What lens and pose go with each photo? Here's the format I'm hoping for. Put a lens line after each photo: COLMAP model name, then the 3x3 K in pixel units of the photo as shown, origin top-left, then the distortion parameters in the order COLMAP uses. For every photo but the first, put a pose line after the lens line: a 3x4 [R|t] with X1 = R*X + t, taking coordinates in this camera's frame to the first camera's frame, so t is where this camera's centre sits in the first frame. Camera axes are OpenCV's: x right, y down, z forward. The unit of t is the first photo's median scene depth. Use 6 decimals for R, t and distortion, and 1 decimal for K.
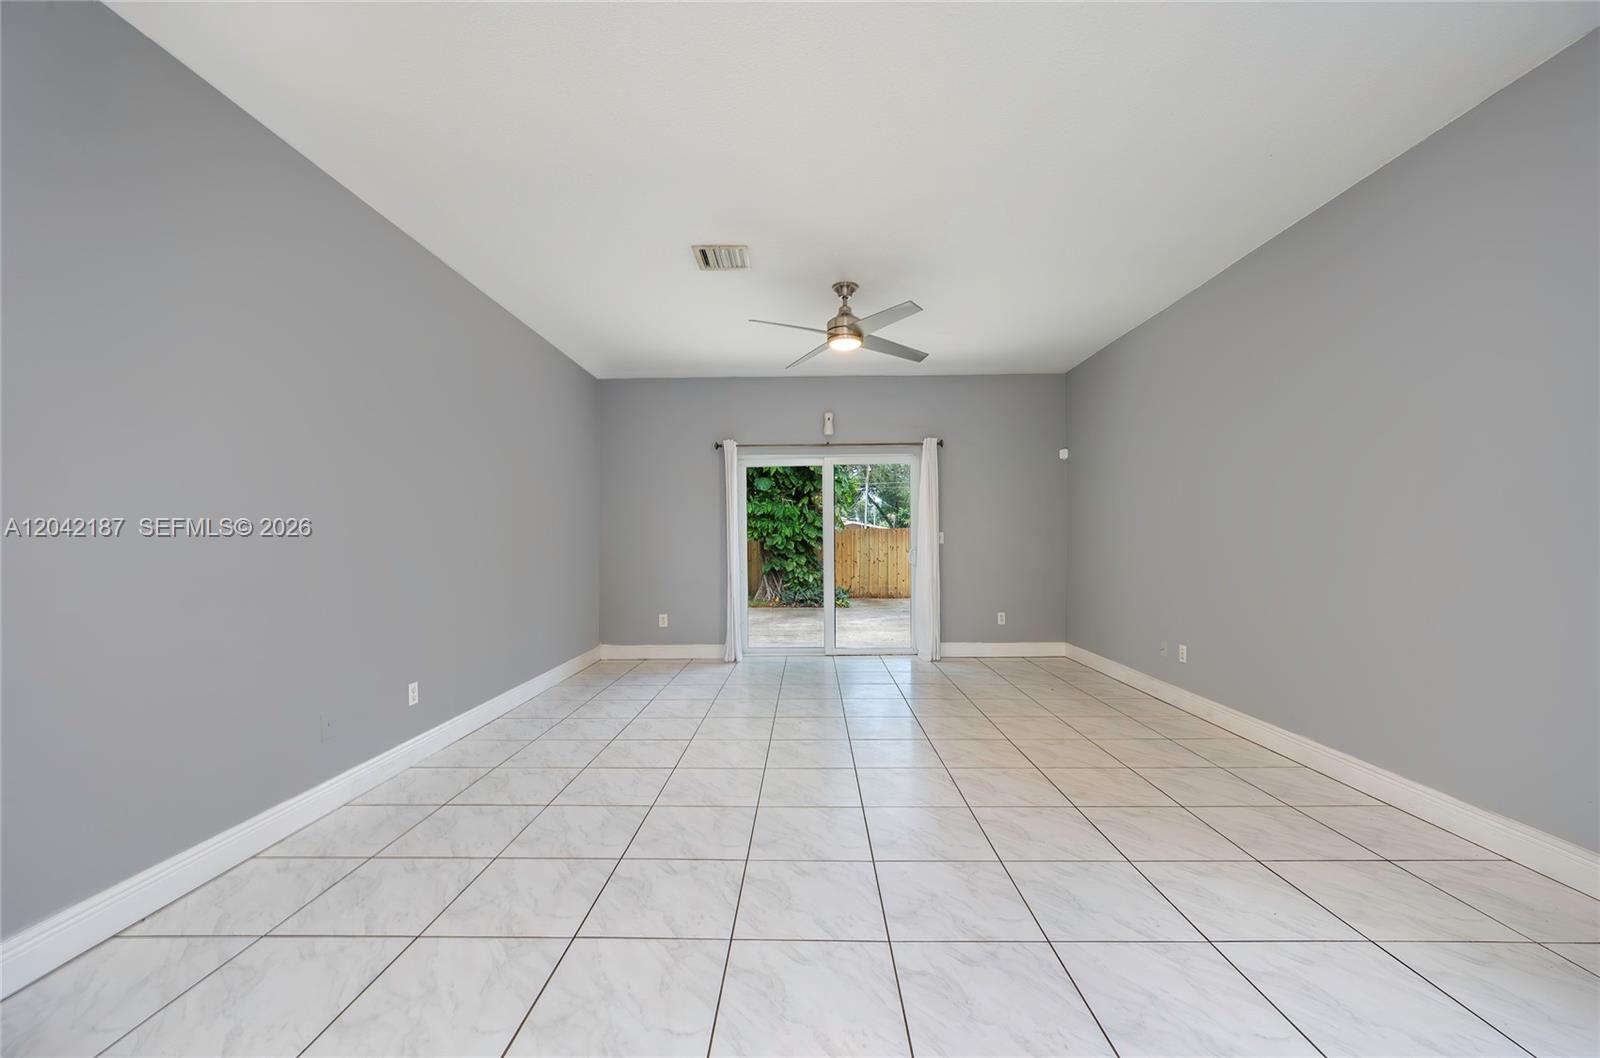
lens RADIAL K [[636.7, 0, 798.0], [0, 636.7, 535.8], [0, 0, 1]] dist [-0.000076, -0.000090]
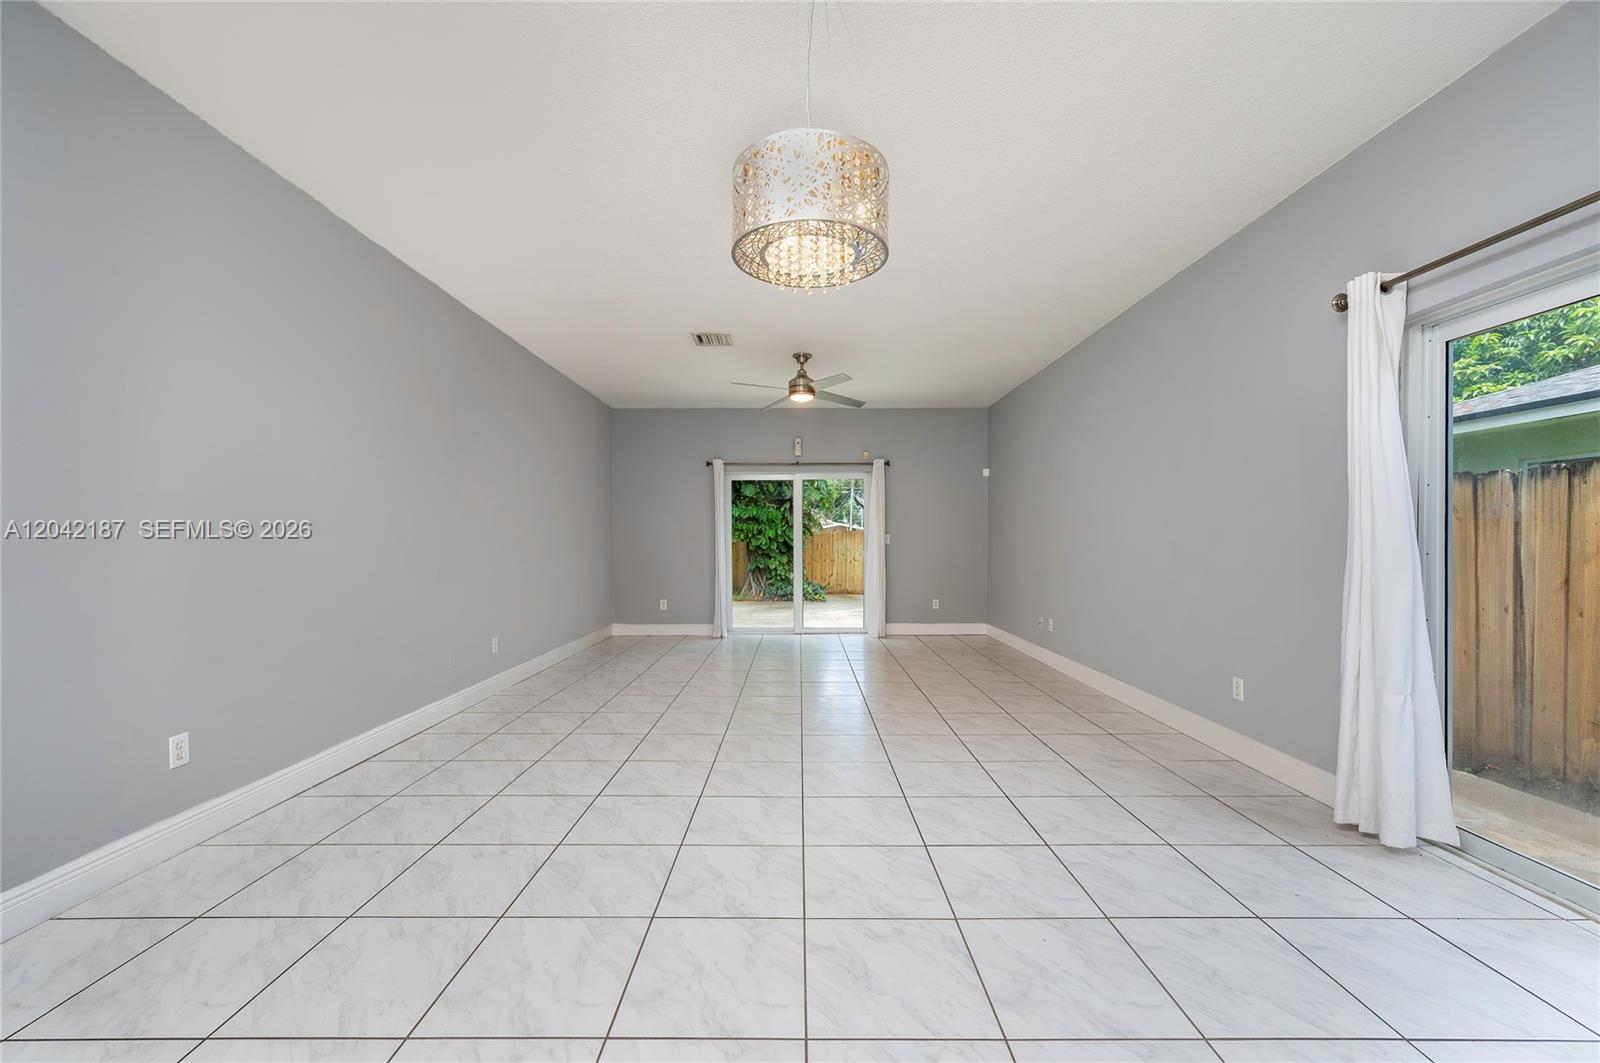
lens RADIAL K [[642.7, 0, 797.3], [0, 642.7, 529.0], [0, 0, 1]] dist [-0.000614, -0.000119]
pose [[0.999898, 0.005560, 0.013156, 0.030520], [-0.005390, 0.999903, -0.012880, 0.000431], [-0.013226, 0.012808, 0.999831, -0.246088]]
